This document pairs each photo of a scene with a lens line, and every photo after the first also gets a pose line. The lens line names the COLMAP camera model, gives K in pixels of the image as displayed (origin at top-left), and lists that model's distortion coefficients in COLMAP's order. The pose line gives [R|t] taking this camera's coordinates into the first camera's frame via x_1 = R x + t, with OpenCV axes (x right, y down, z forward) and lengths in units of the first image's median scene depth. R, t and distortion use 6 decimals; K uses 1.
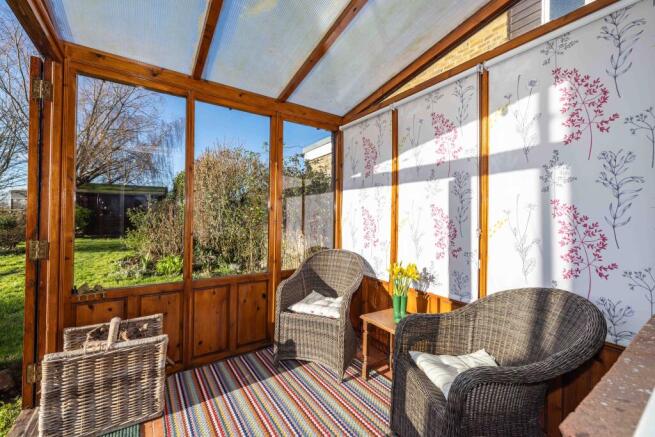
lens RADIAL K [[272.1, 0, 322.9], [0, 272.1, 217.5], [0, 0, 1]] dist [-0.000437, -0.000445]
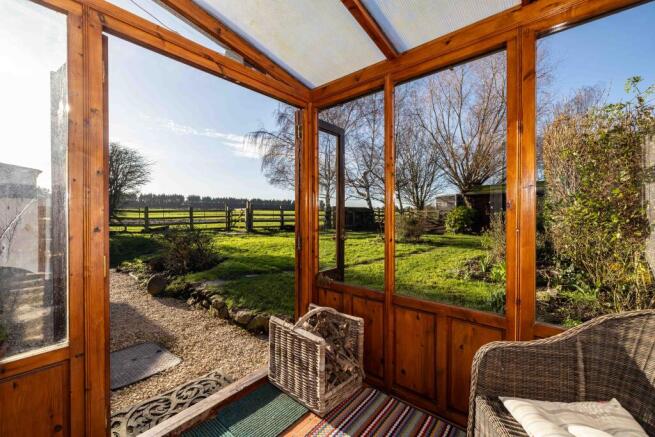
lens RADIAL K [[272.1, 0, 324.5], [0, 272.1, 216.7], [0, 0, 1]] dist [-0.000437, -0.000445]
pose [[0.269326, -0.003385, -0.963043, 0.351824], [0.007626, 0.999970, -0.001382, -0.016717], [0.963019, -0.006972, 0.269344, 0.671829]]
